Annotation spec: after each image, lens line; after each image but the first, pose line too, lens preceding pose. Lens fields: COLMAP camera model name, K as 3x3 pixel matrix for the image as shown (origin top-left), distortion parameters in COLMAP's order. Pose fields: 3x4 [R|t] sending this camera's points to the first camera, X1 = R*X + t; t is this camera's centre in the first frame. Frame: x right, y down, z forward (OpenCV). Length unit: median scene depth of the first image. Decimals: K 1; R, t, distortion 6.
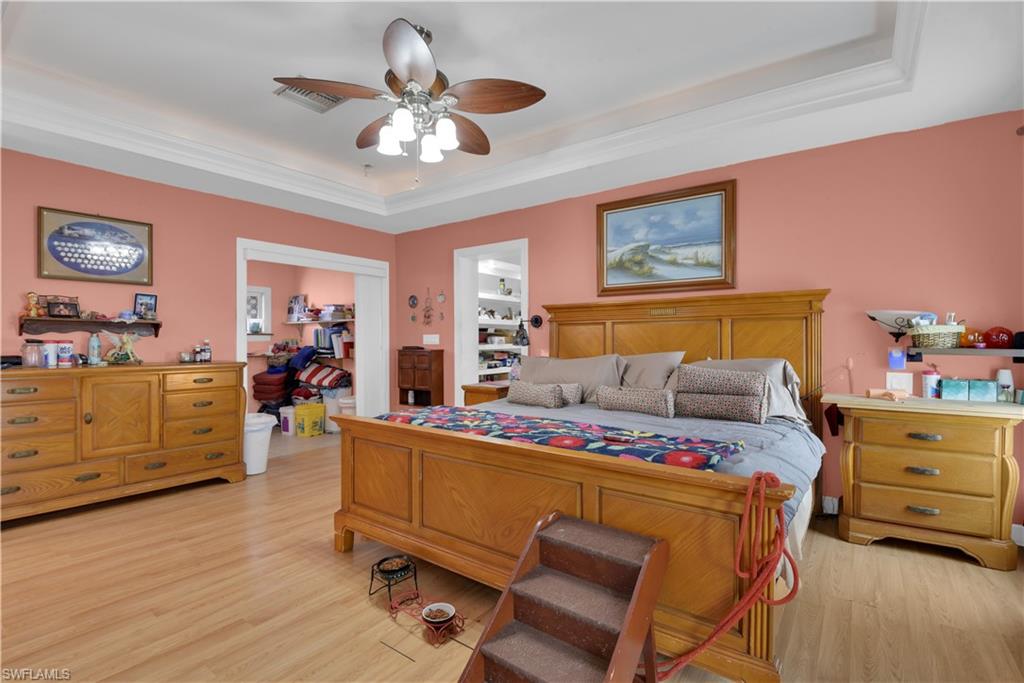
lens RADIAL K [[476.2, 0, 511.8], [0, 476.2, 344.7], [0, 0, 1]] dist [-0.002720, -0.009279]
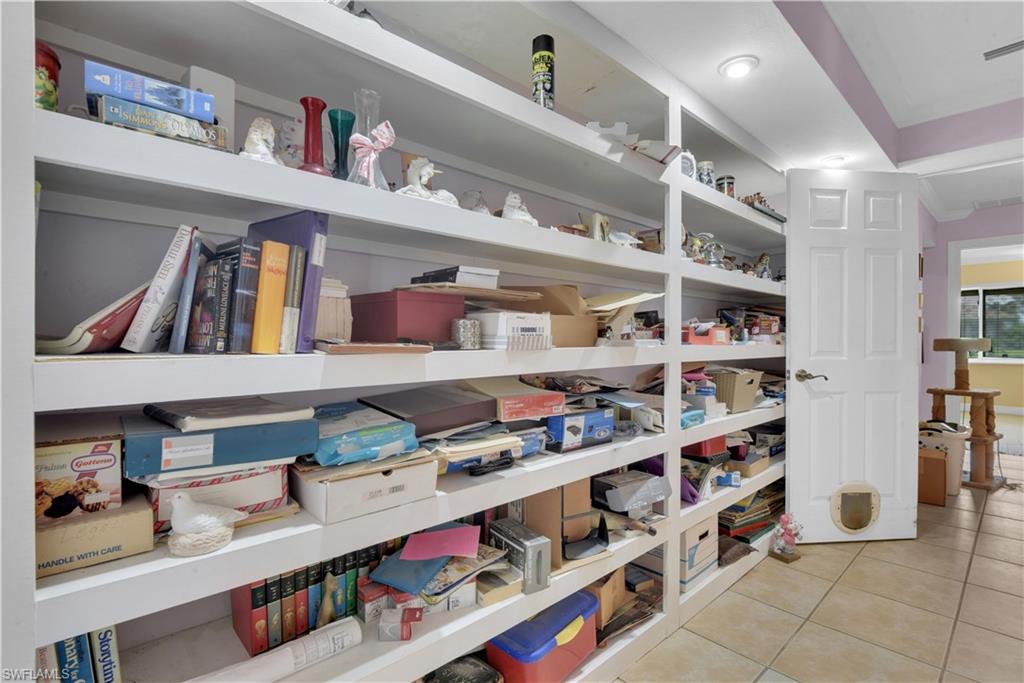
lens RADIAL K [[476.2, 0, 511.8], [0, 476.2, 344.7], [0, 0, 1]] dist [-0.002720, -0.009279]
pose [[0.981983, 0.005054, -0.188899, 0.006690], [-0.005156, 0.999987, -0.000048, -0.003166], [0.188897, 0.001021, 0.981996, 0.802269]]
